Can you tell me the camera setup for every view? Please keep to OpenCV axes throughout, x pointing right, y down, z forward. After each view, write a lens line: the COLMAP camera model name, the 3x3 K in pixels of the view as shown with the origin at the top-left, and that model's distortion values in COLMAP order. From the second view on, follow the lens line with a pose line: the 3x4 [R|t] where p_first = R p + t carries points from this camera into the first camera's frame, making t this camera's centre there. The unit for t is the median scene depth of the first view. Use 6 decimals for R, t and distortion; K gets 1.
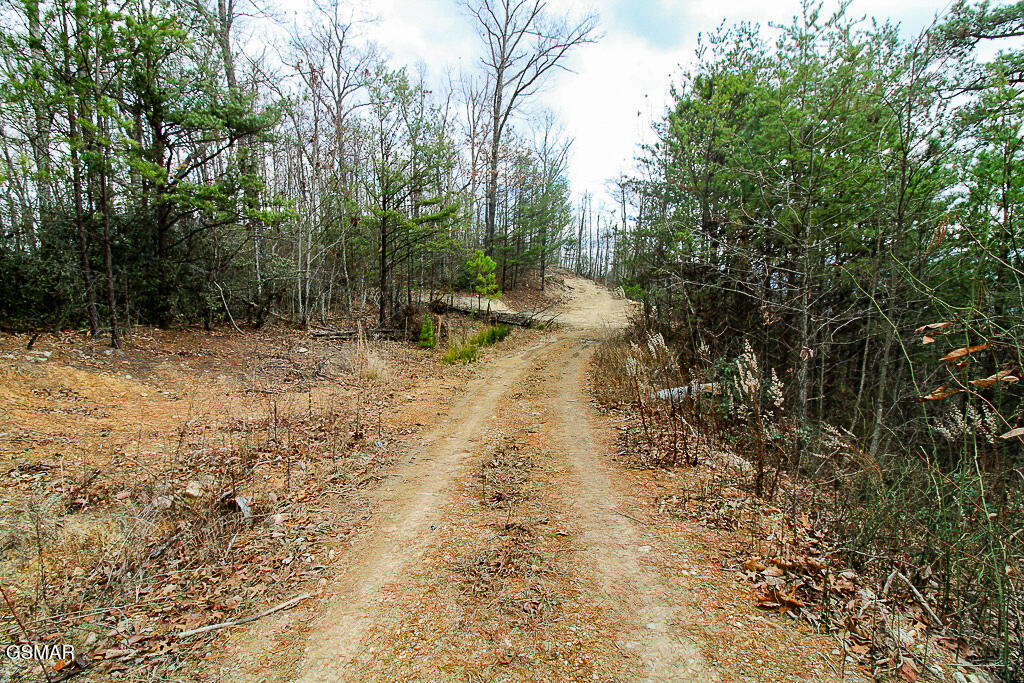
lens RADIAL K [[473.0, 0, 511.1], [0, 473.0, 329.6], [0, 0, 1]] dist [-0.001316, -0.011821]
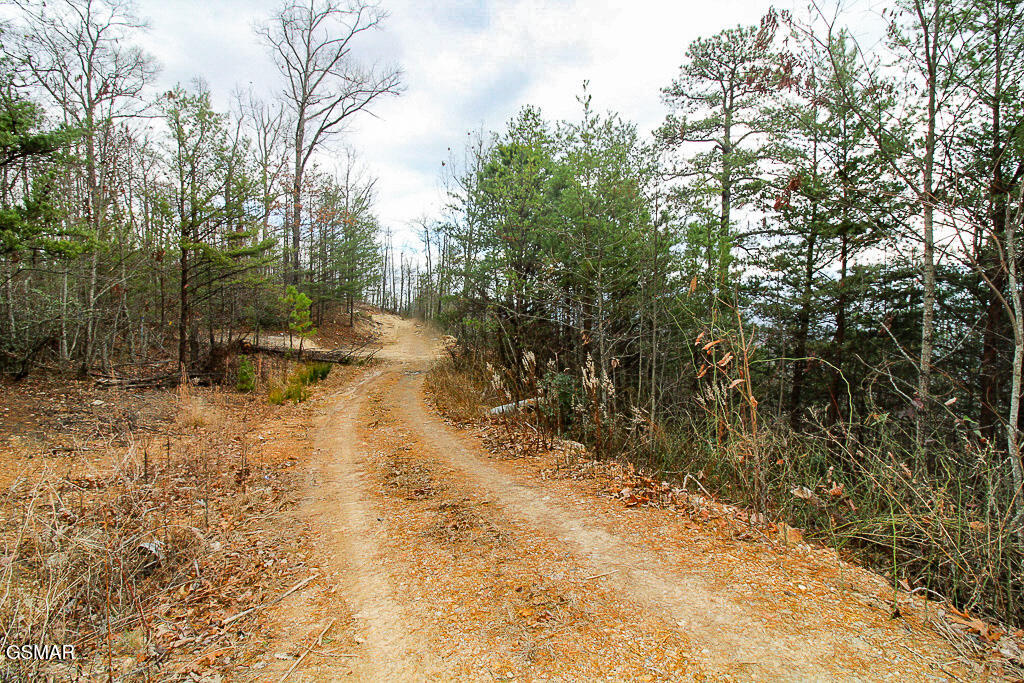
lens RADIAL K [[473.0, 0, 511.1], [0, 473.0, 329.6], [0, 0, 1]] dist [-0.001316, -0.011821]
pose [[0.912008, -0.030167, 0.409063, -0.096879], [0.060237, 0.996329, -0.060825, 0.008334], [-0.405726, 0.080114, 0.910477, -0.077104]]
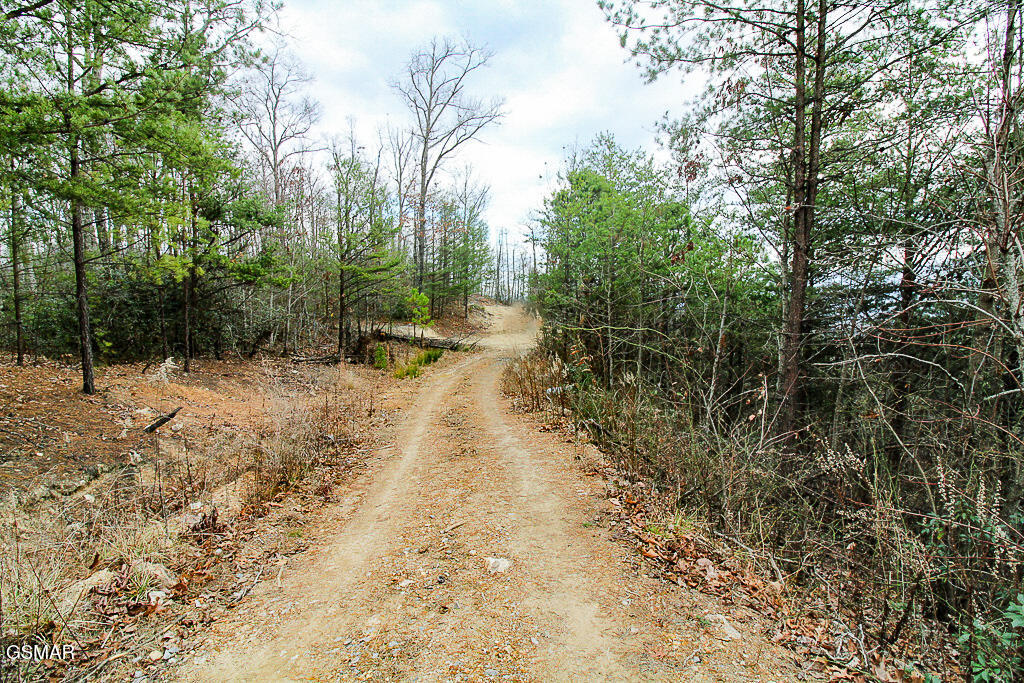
lens RADIAL K [[473.0, 0, 511.1], [0, 473.0, 329.6], [0, 0, 1]] dist [-0.001316, -0.011821]
pose [[0.986461, -0.023078, 0.162364, -0.037657], [0.030755, 0.998517, -0.044926, 0.002486], [-0.161087, 0.049311, 0.985708, -0.436749]]
